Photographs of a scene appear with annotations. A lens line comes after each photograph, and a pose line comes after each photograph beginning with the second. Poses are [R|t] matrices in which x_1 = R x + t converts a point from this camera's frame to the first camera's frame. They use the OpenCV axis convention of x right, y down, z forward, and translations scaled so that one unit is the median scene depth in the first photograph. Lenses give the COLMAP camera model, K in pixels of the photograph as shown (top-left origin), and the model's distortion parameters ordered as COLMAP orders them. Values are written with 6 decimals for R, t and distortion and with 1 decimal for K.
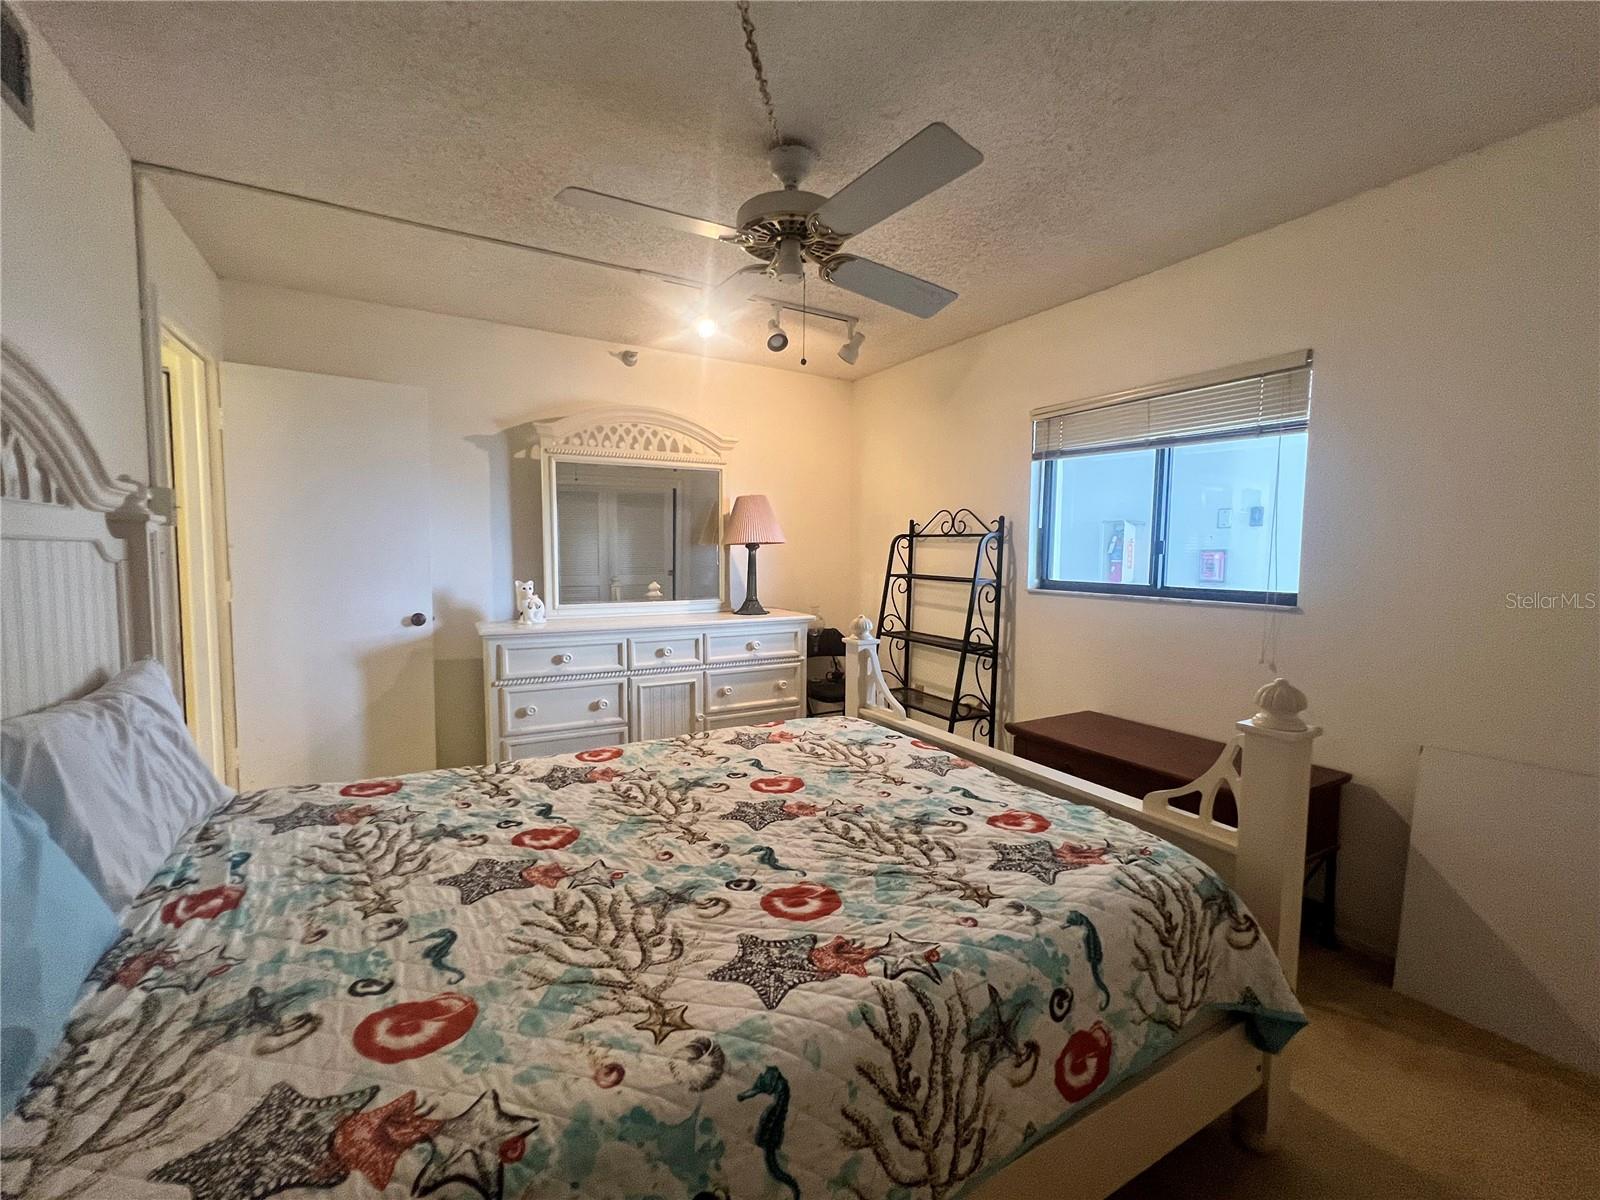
lens RADIAL K [[668.0, 0, 801.5], [0, 668.0, 597.0], [0, 0, 1]] dist [-0.000742, 0.000229]
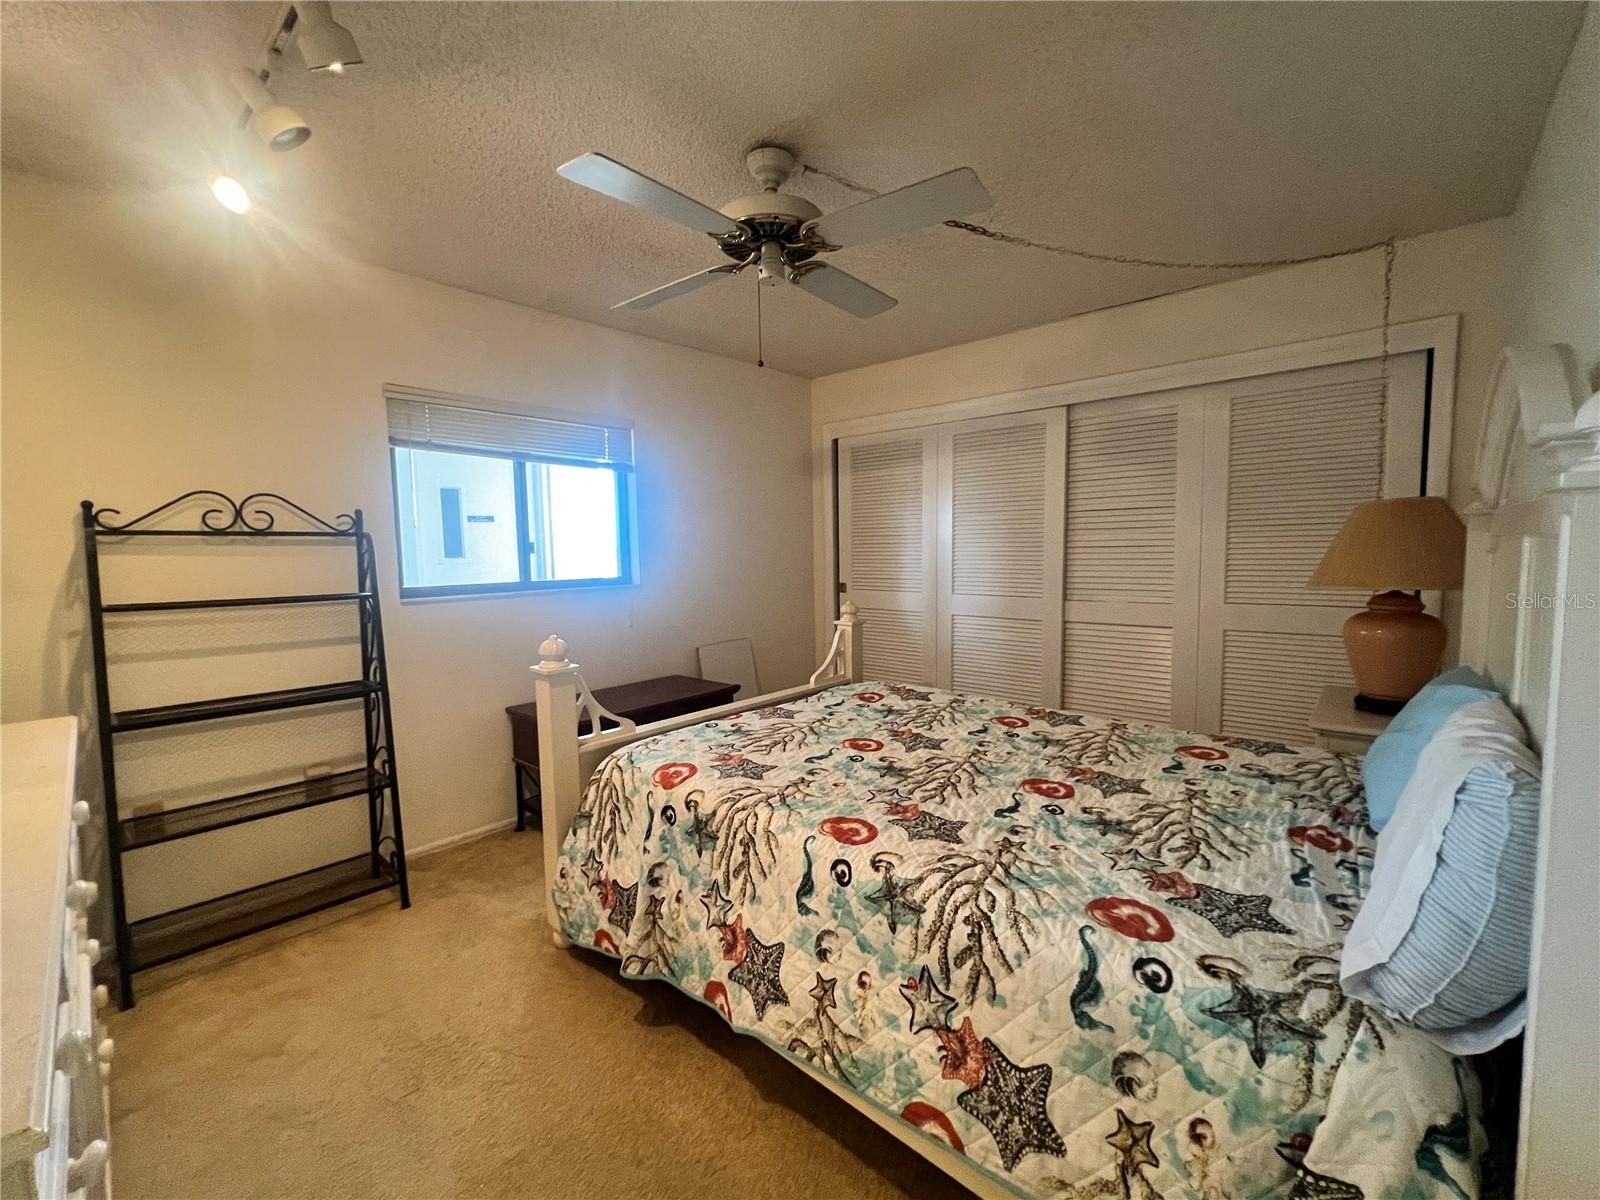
lens RADIAL K [[668.0, 0, 801.5], [0, 668.0, 597.0], [0, 0, 1]] dist [-0.000742, 0.000229]
pose [[-0.310337, -0.075840, 0.947596, -1.278363], [0.080144, 0.991176, 0.105575, -0.134619], [-0.947242, 0.108708, -0.301521, 1.645264]]
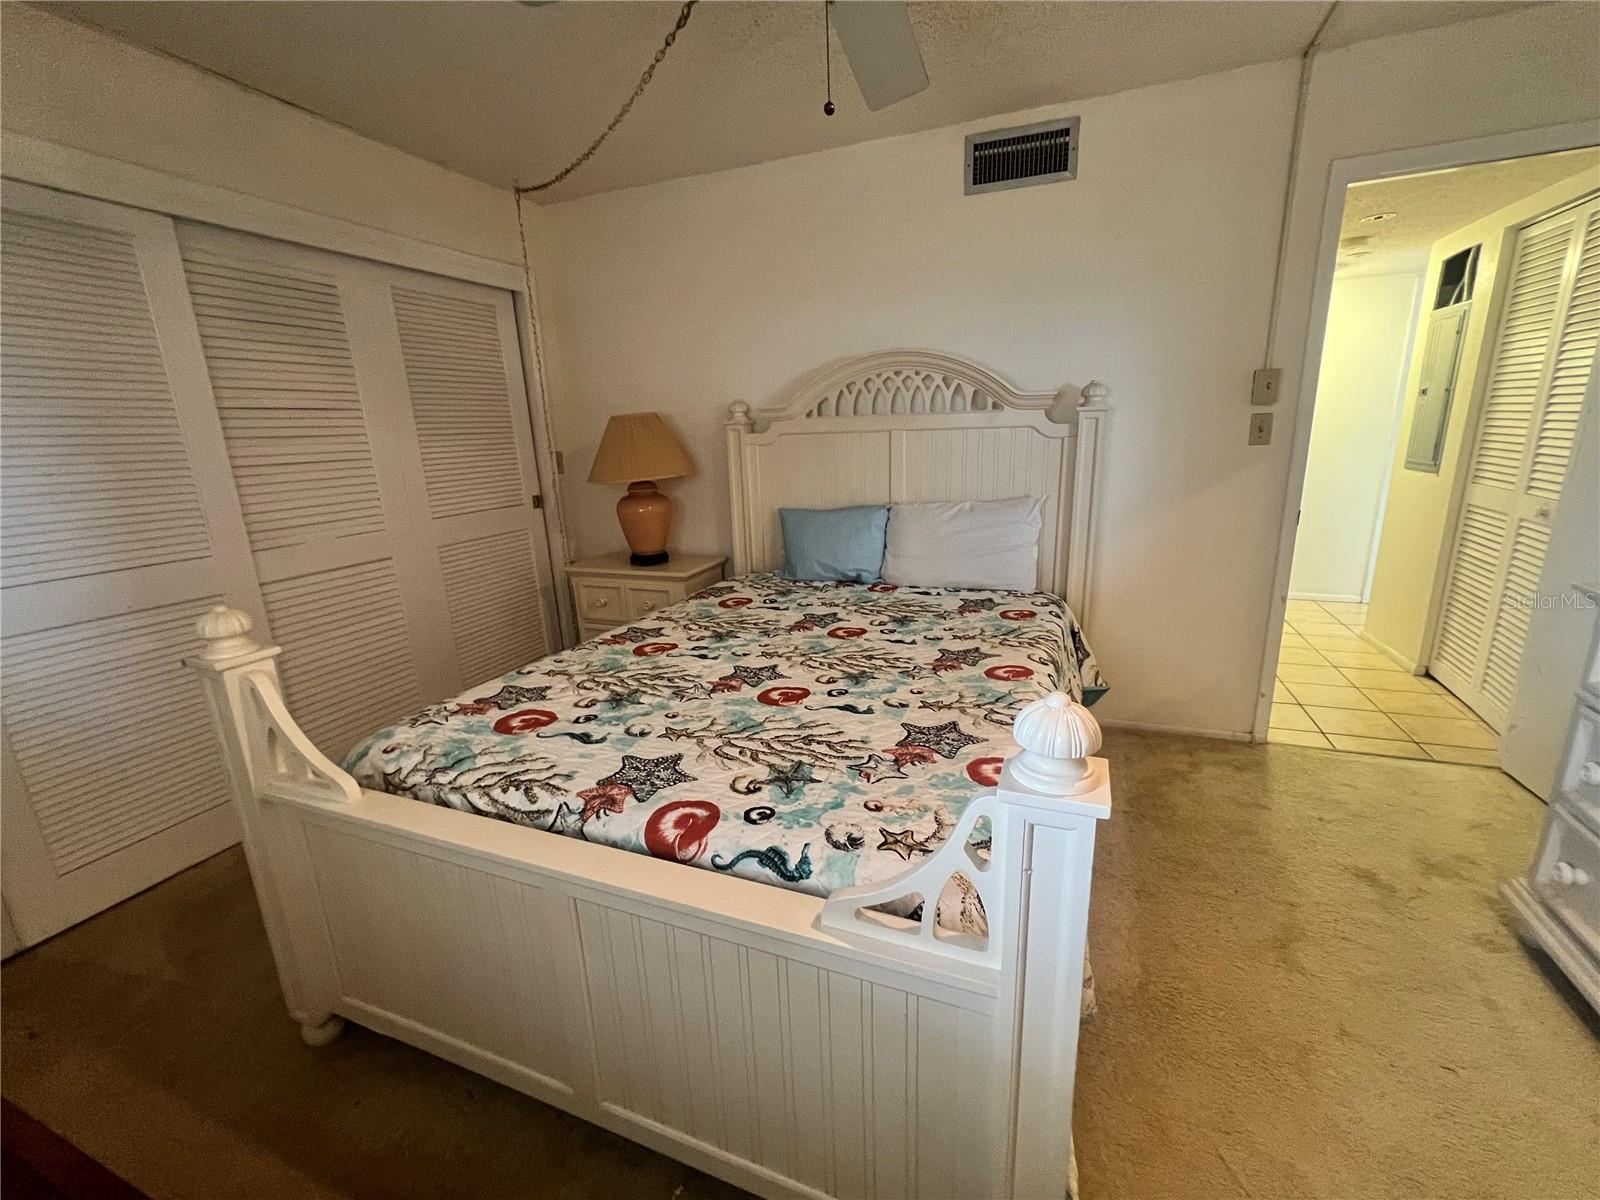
lens RADIAL K [[668.0, 0, 801.5], [0, 668.0, 597.0], [0, 0, 1]] dist [-0.000742, 0.000229]
pose [[-0.788525, 0.169775, -0.591105, 0.565193], [-0.014948, 0.955567, 0.294396, -0.159299], [0.614821, 0.240975, -0.750950, 1.950566]]
